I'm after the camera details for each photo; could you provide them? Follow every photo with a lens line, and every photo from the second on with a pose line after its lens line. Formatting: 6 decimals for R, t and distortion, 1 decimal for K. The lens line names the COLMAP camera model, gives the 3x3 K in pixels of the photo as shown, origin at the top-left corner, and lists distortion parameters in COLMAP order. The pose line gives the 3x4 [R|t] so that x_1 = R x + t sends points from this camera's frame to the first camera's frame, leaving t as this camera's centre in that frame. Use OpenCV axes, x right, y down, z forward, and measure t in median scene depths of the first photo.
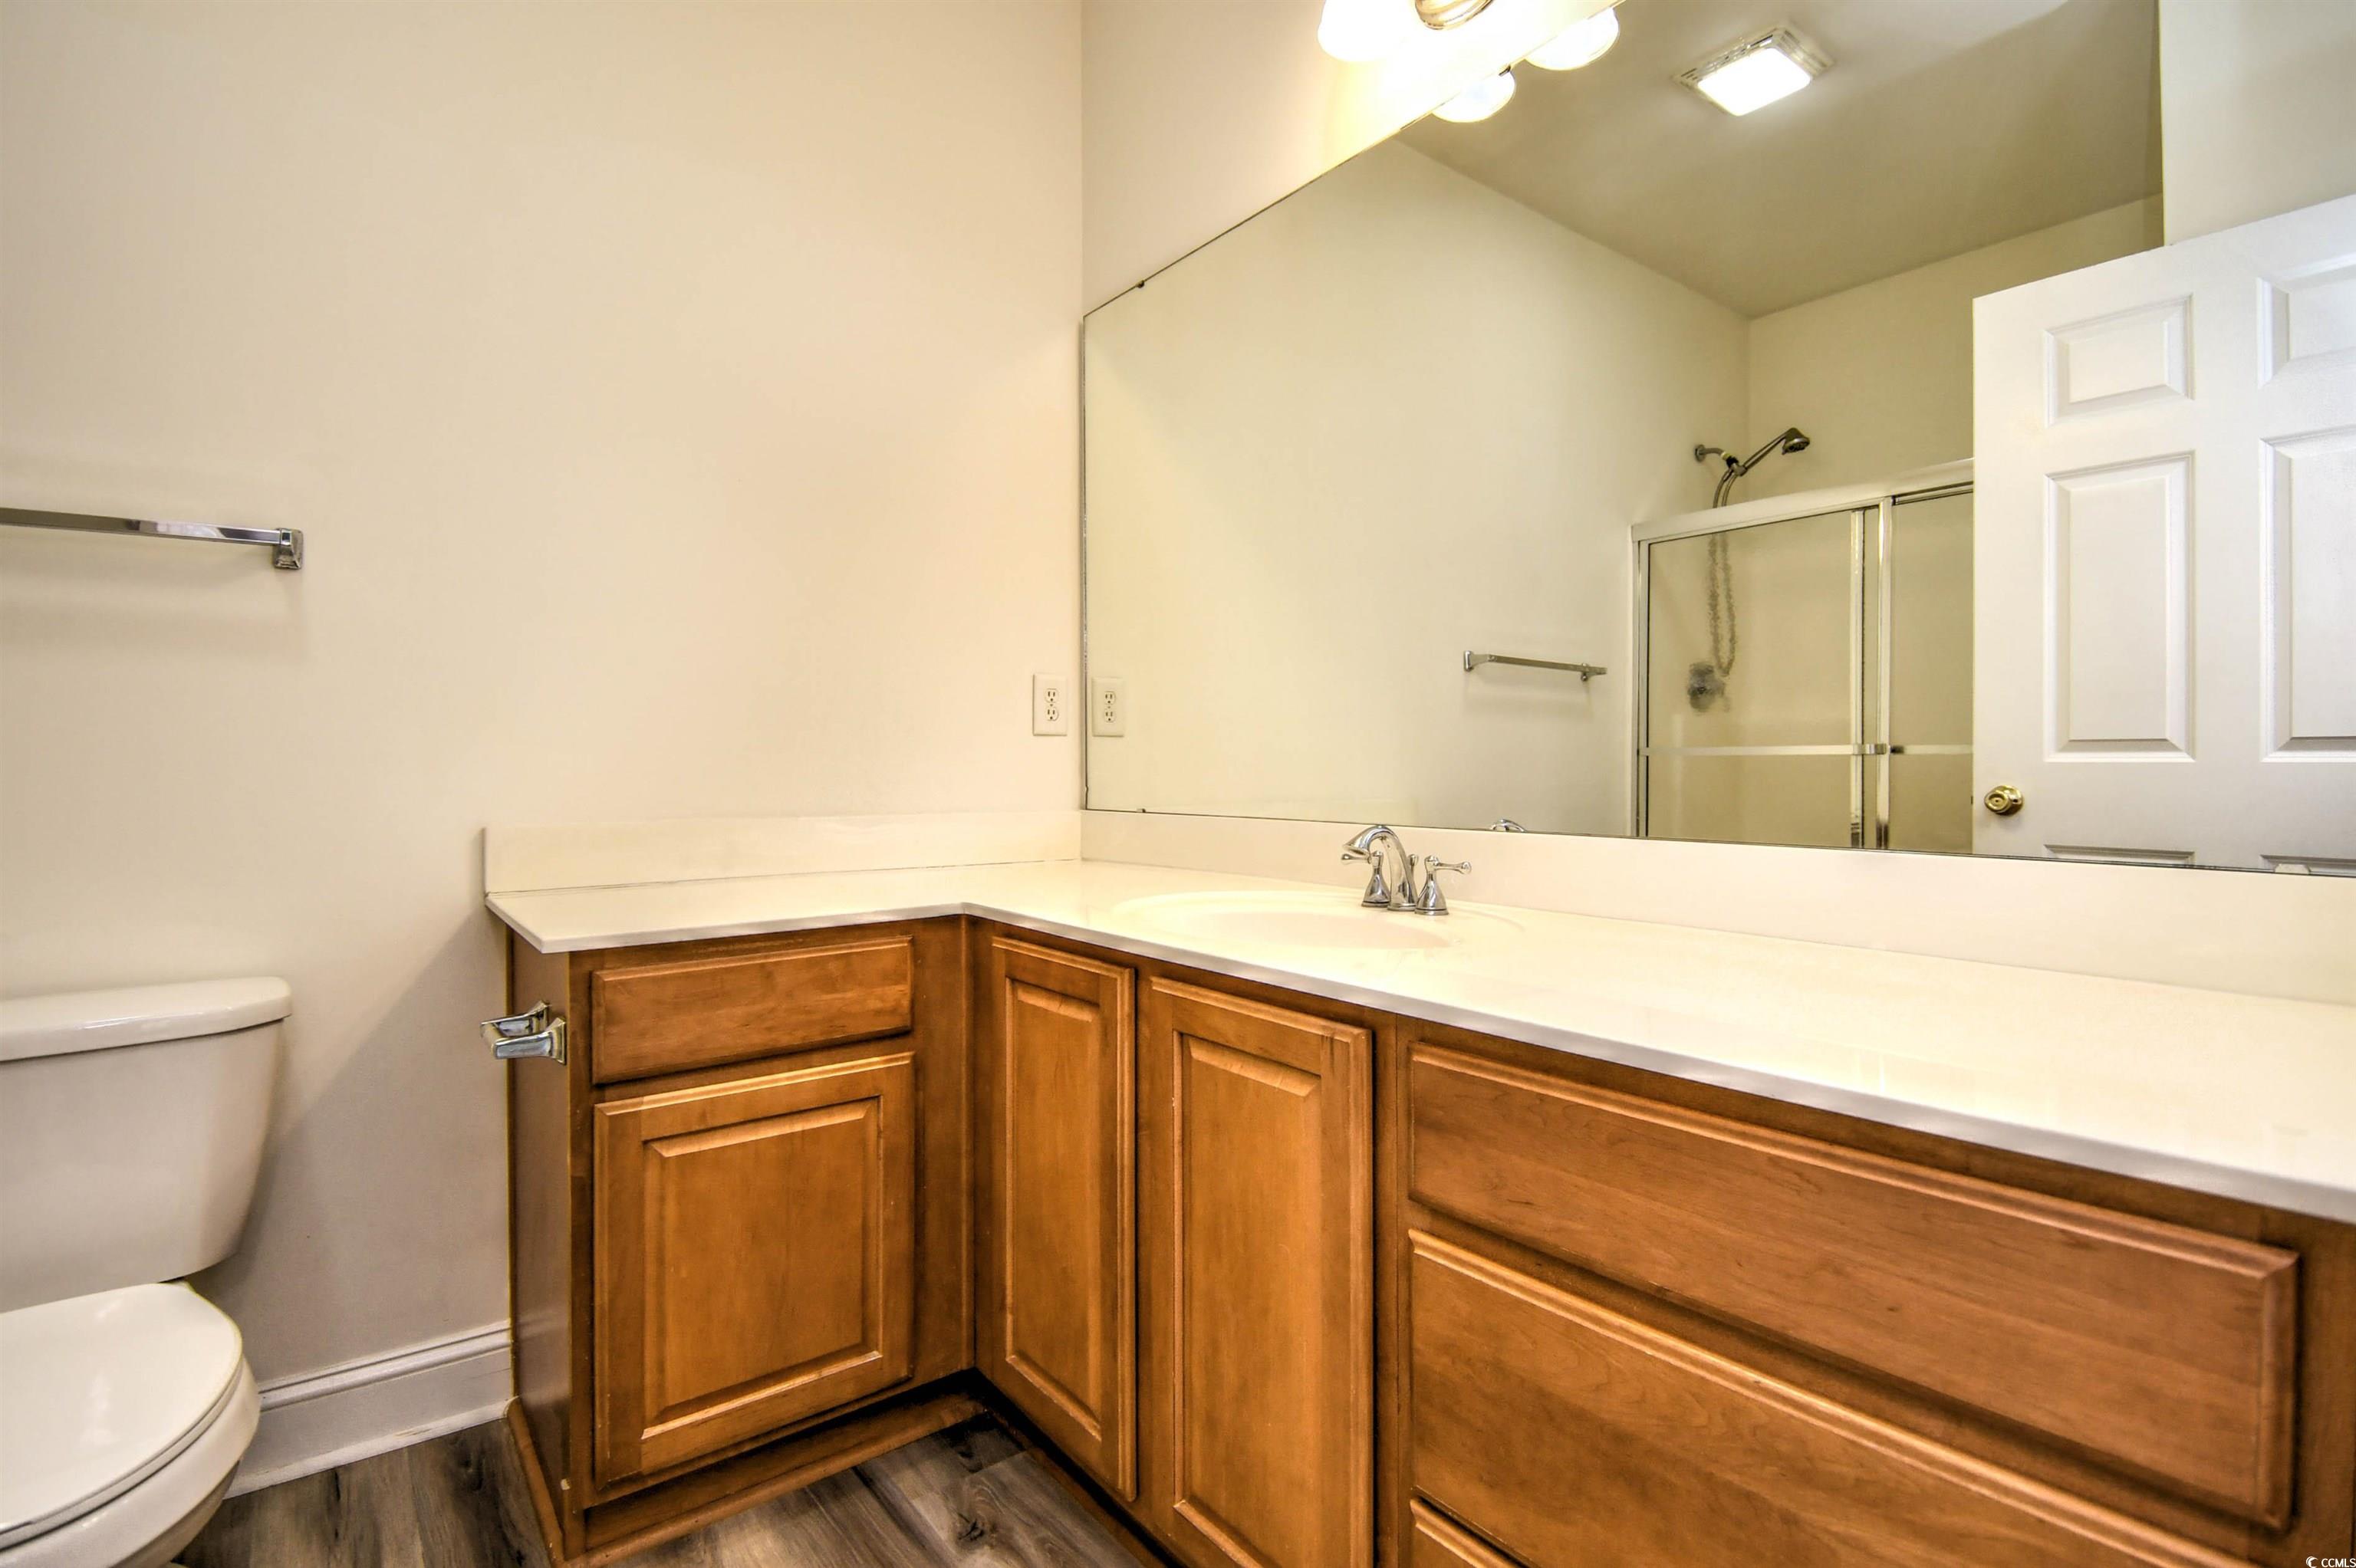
lens RADIAL K [[1054.8, 0, 1175.4], [0, 1054.8, 777.8], [0, 0, 1]] dist [0.035858, -0.030236]
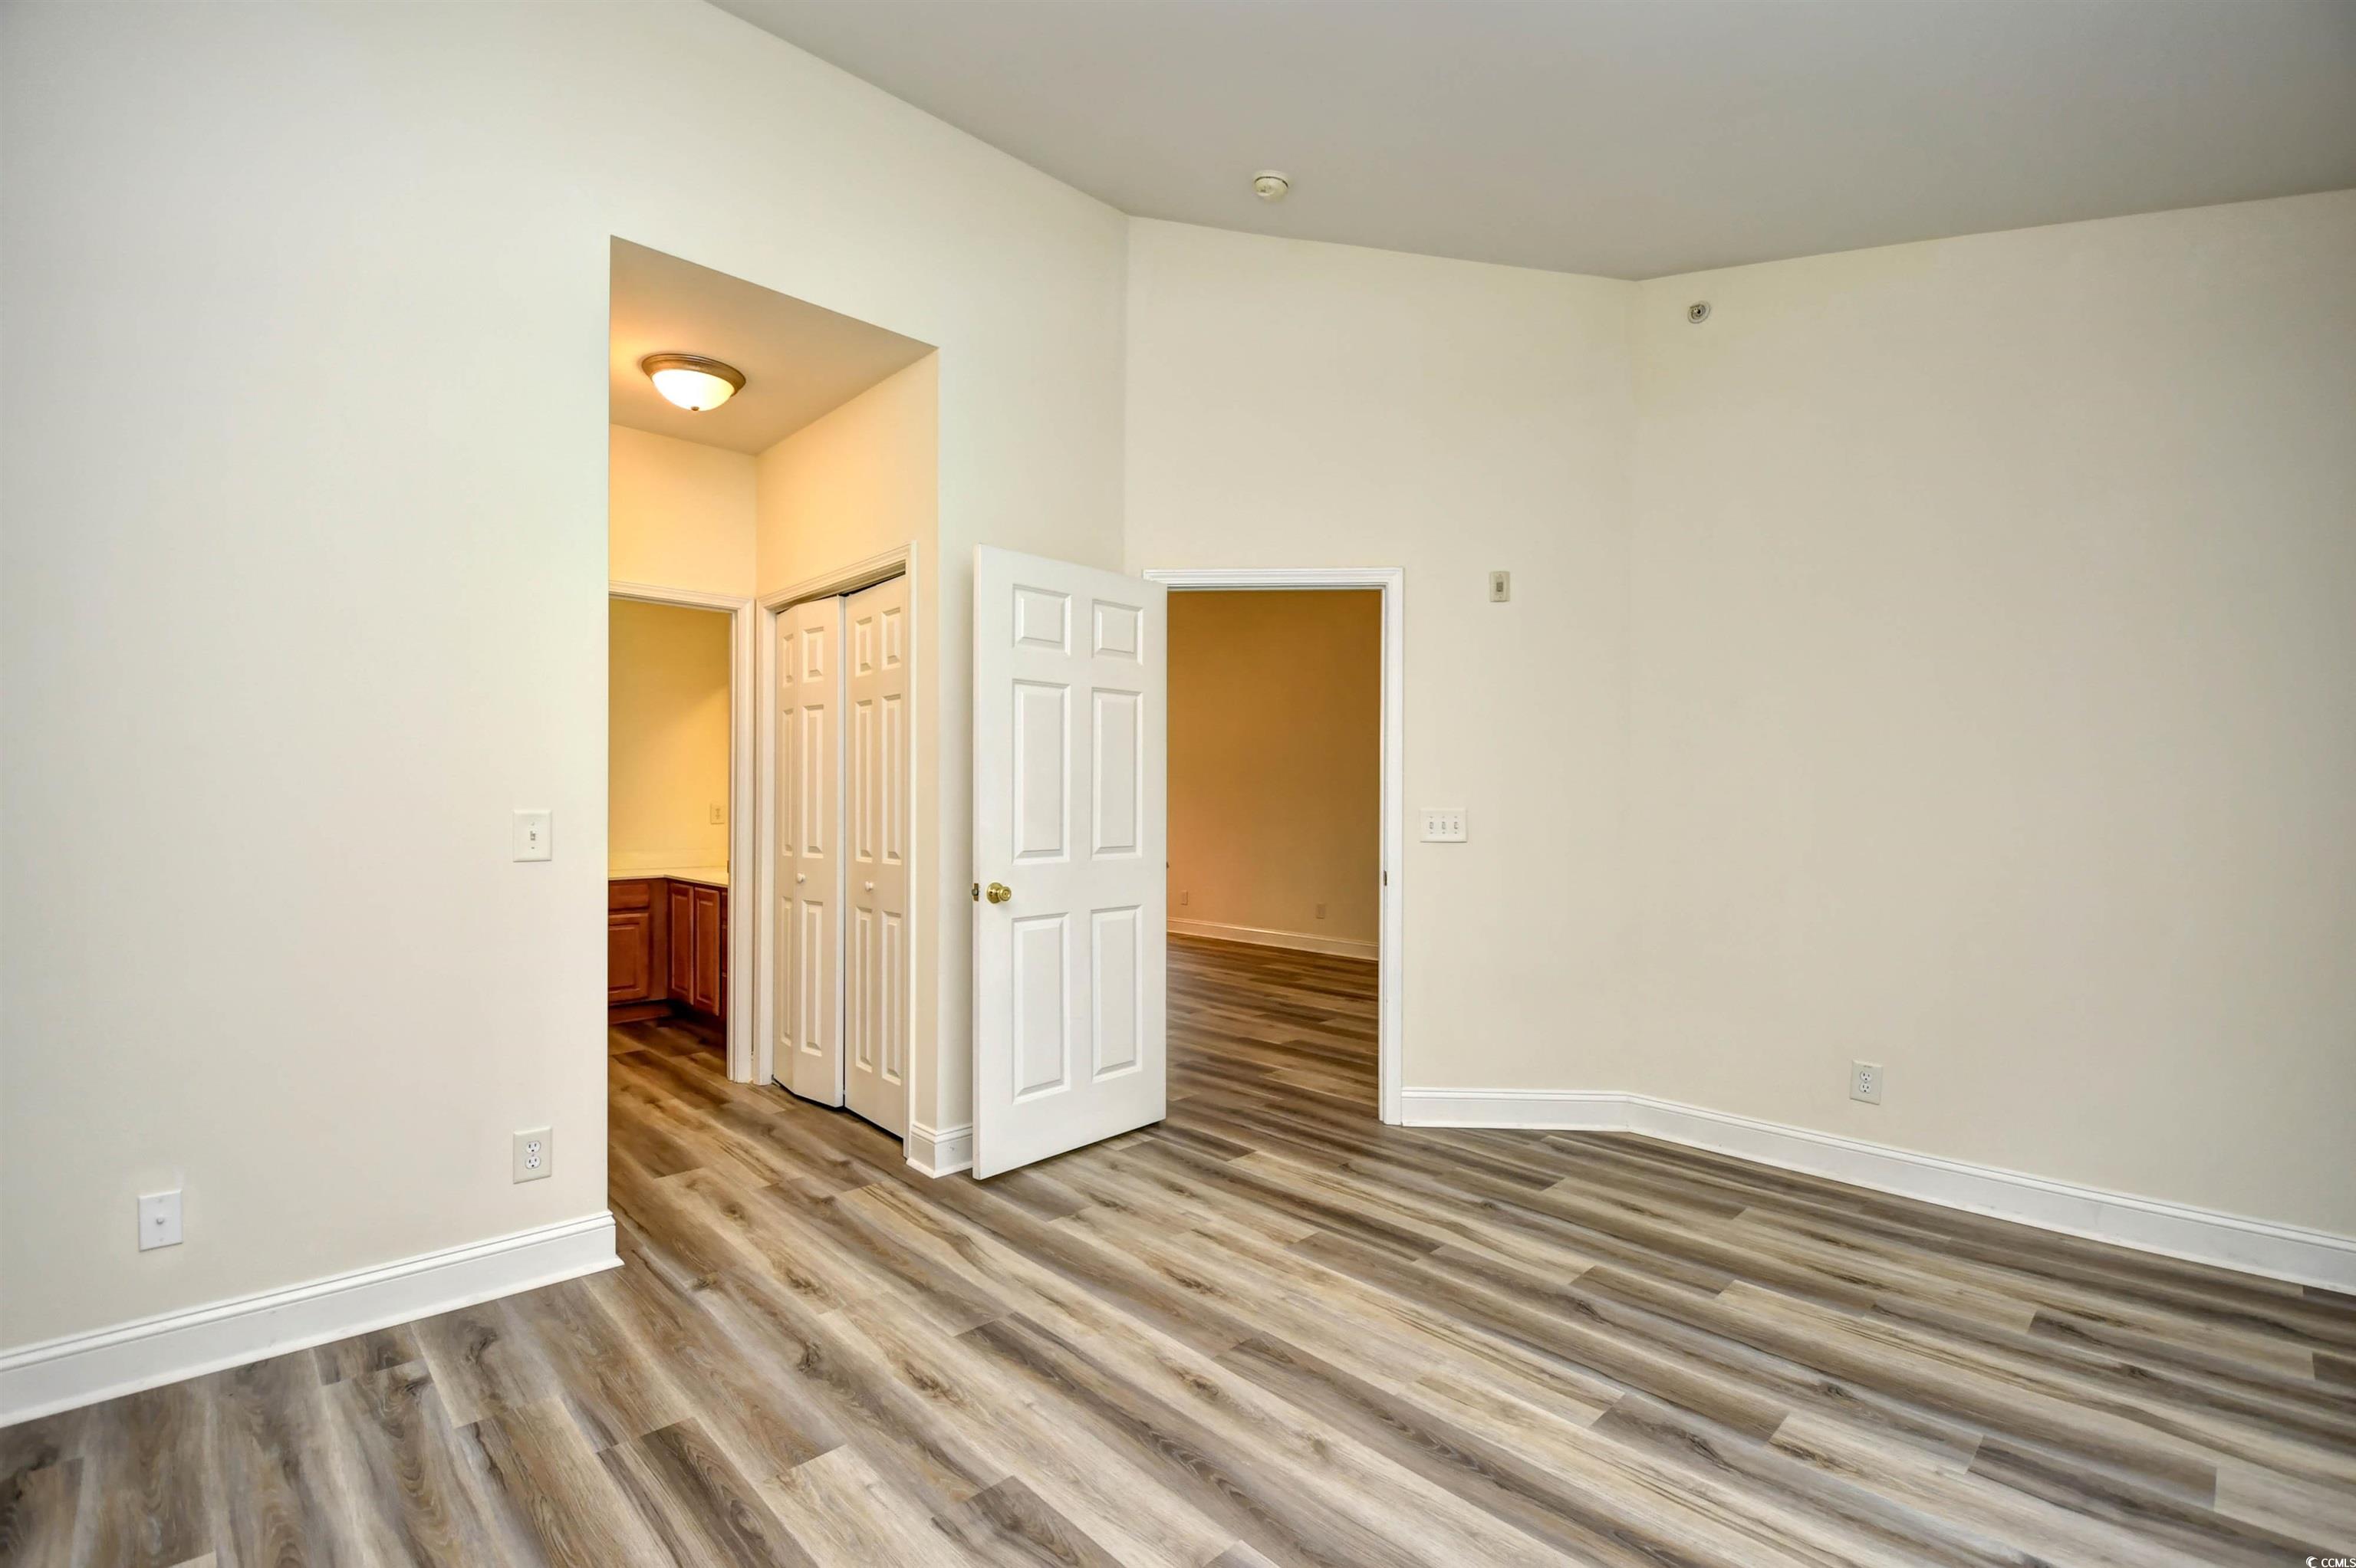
lens RADIAL K [[1038.2, 0, 1185.4], [0, 1038.2, 818.6], [0, 0, 1]] dist [-0.000709, -0.013088]
pose [[0.993770, 0.010631, 0.110938, 1.307895], [-0.010302, 0.999941, -0.003536, -0.091613], [-0.110969, 0.002371, 0.993821, -3.050734]]
